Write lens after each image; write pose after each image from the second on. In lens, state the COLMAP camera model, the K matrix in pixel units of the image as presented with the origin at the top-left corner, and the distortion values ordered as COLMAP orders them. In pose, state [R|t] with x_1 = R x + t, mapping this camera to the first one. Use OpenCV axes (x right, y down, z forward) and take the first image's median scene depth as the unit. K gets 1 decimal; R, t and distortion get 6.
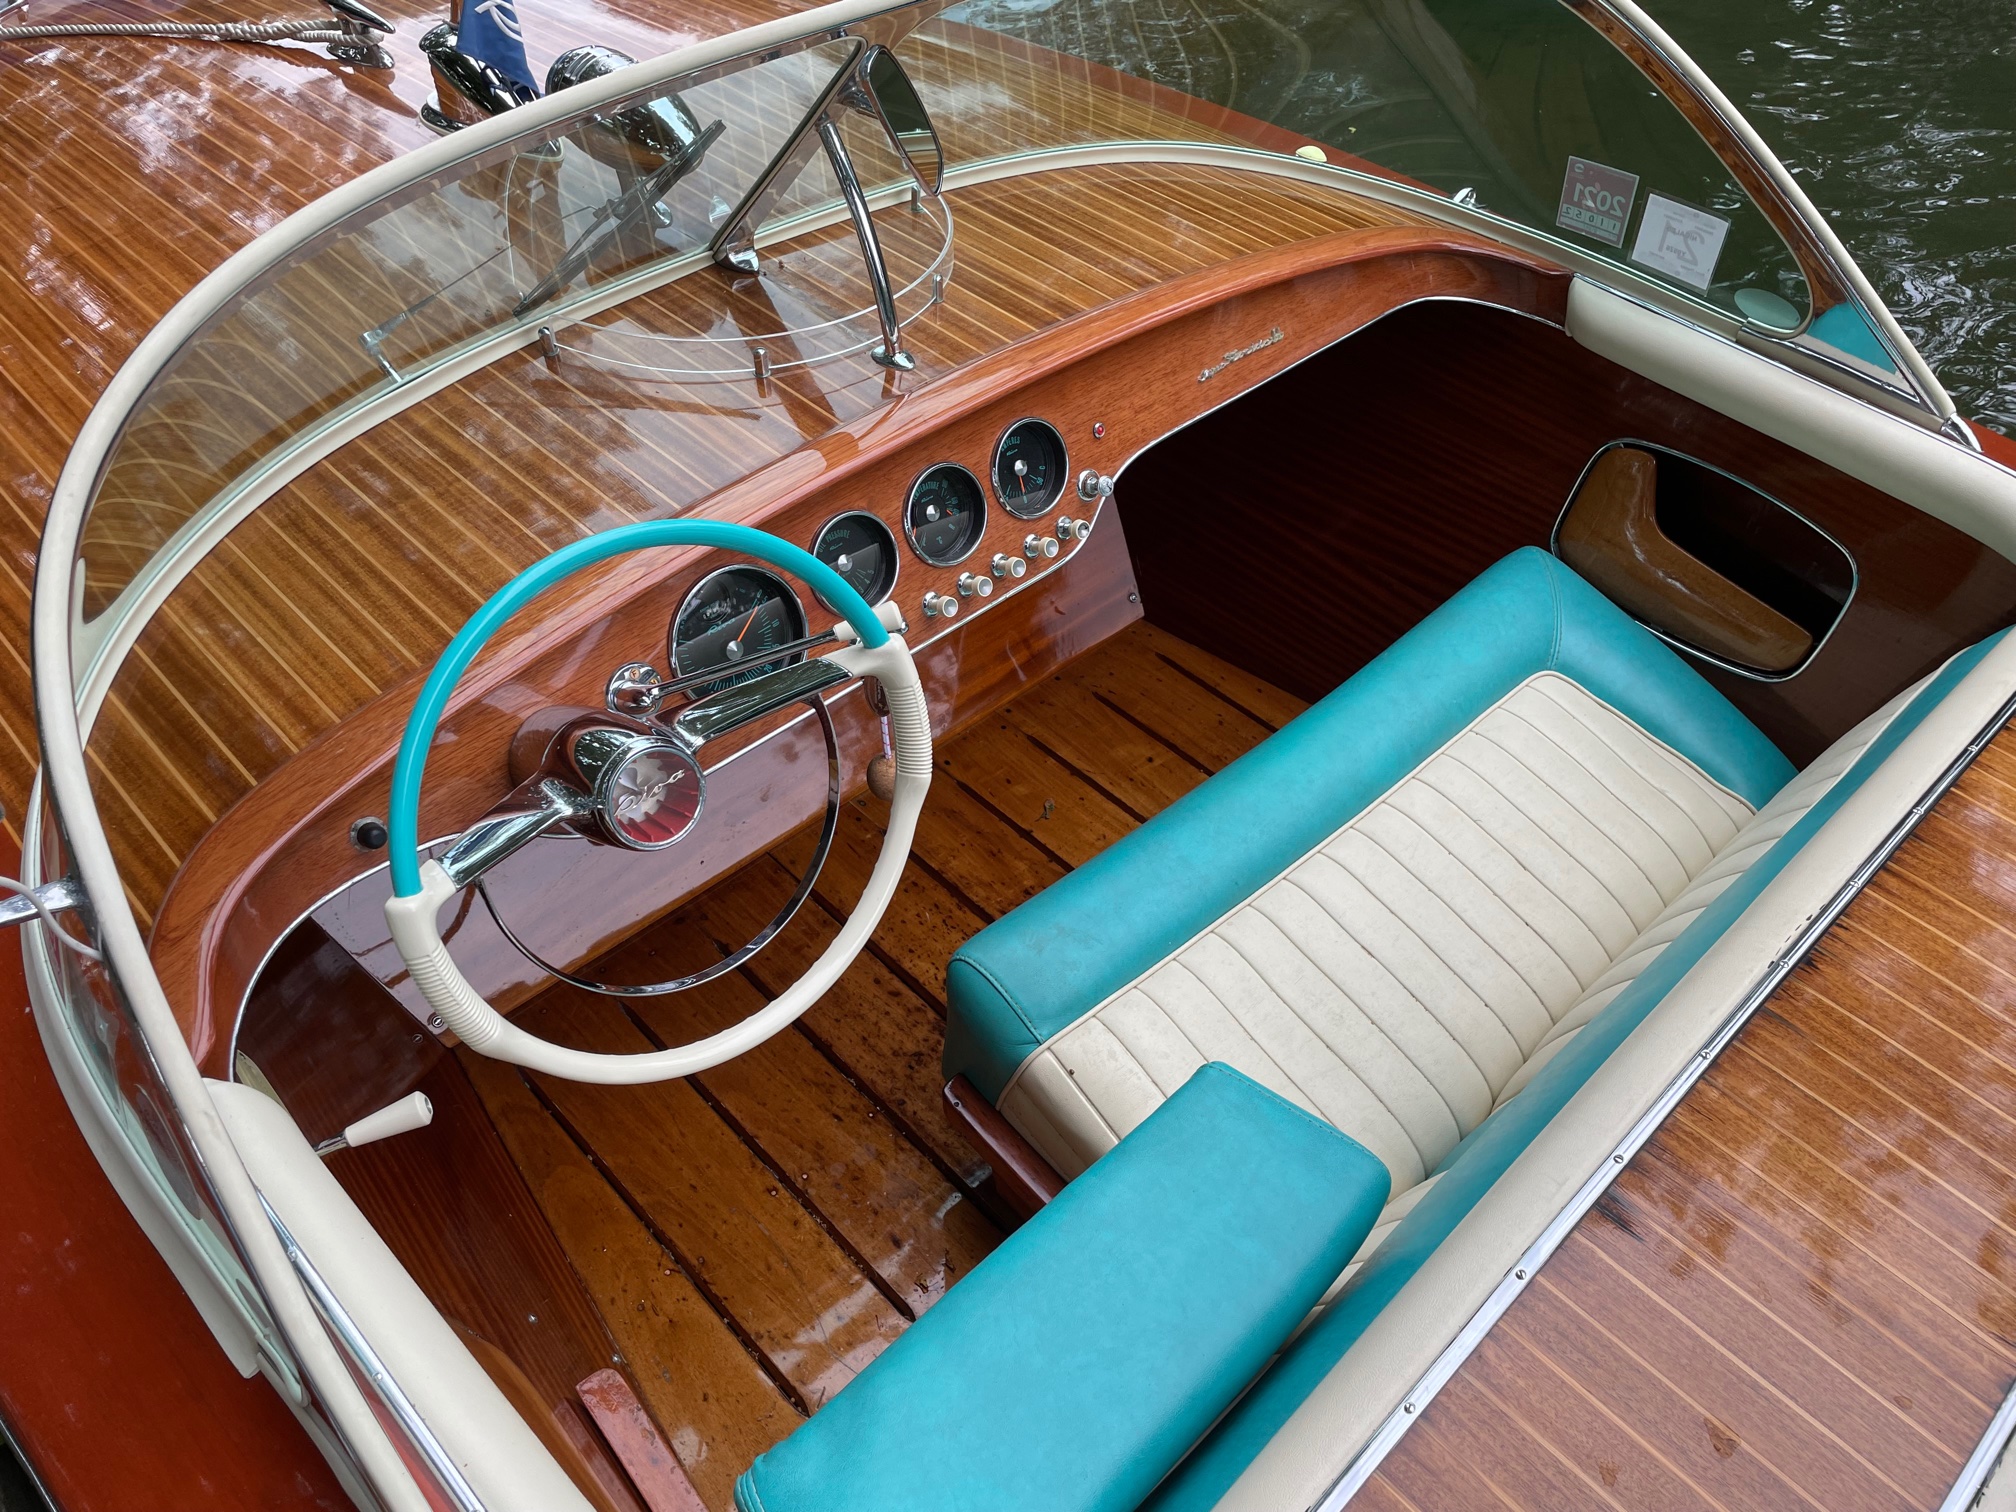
lens RADIAL K [[1544.2, 0, 1008.0], [0, 1544.2, 756.0], [0, 0, 1]] dist [0.046576, -0.000600]
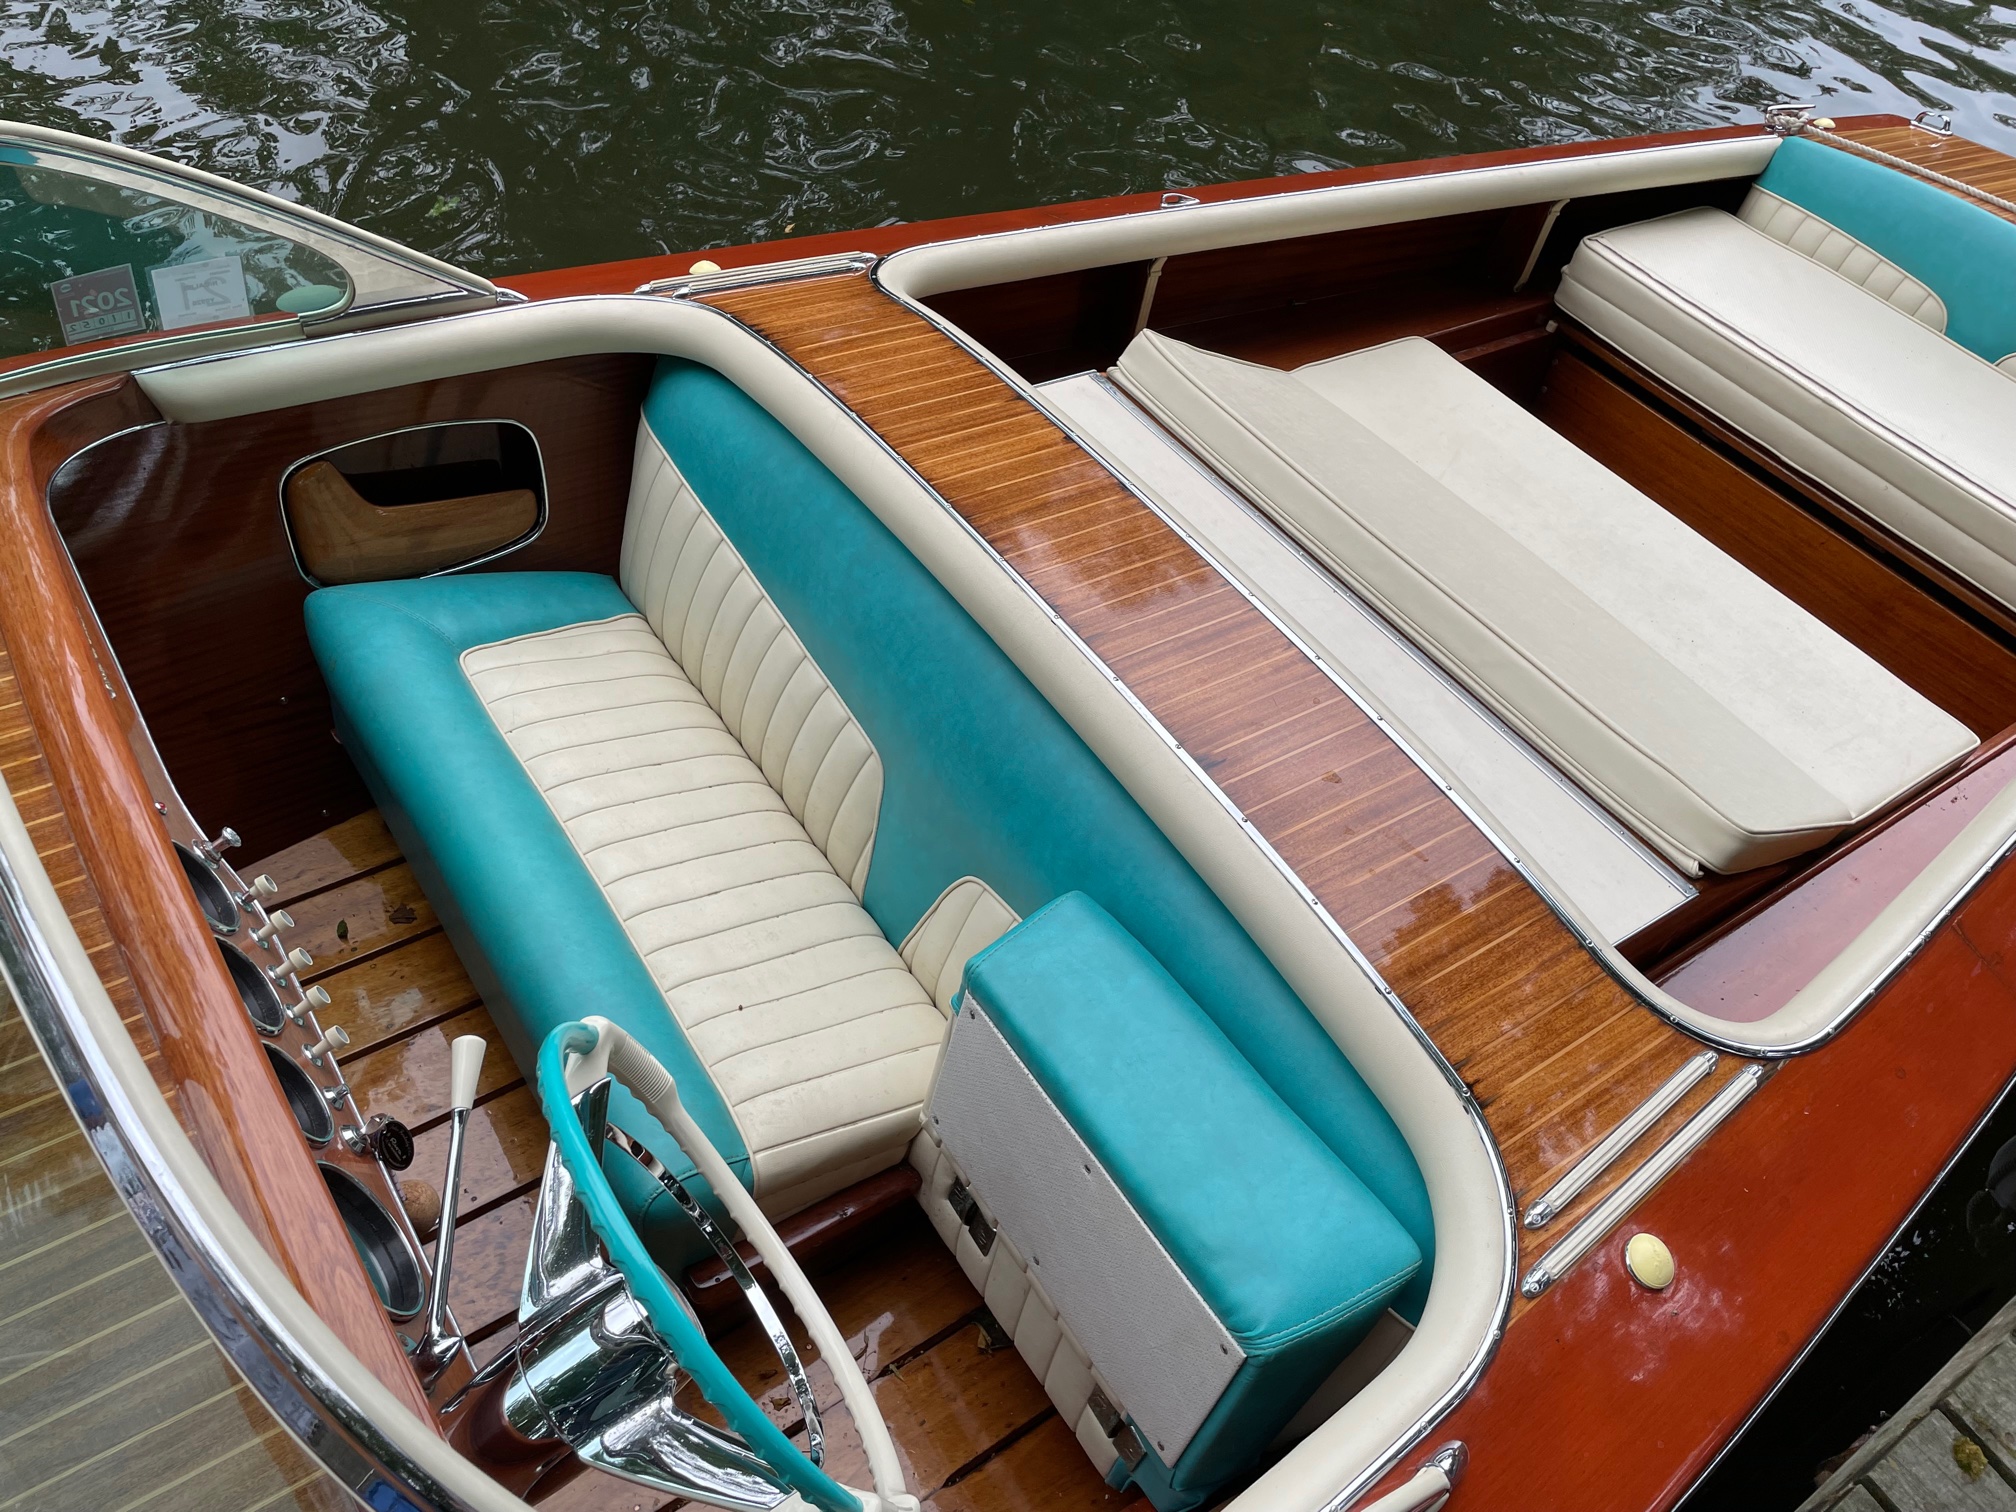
lens RADIAL K [[1544.2, 0, 1008.0], [0, 1544.2, 756.0], [0, 0, 1]] dist [0.046576, -0.000600]
pose [[0.165649, -0.728883, 0.664296, -0.368563], [0.604457, 0.607282, 0.515598, -0.346071], [-0.779226, 0.316130, 0.541174, 0.134390]]
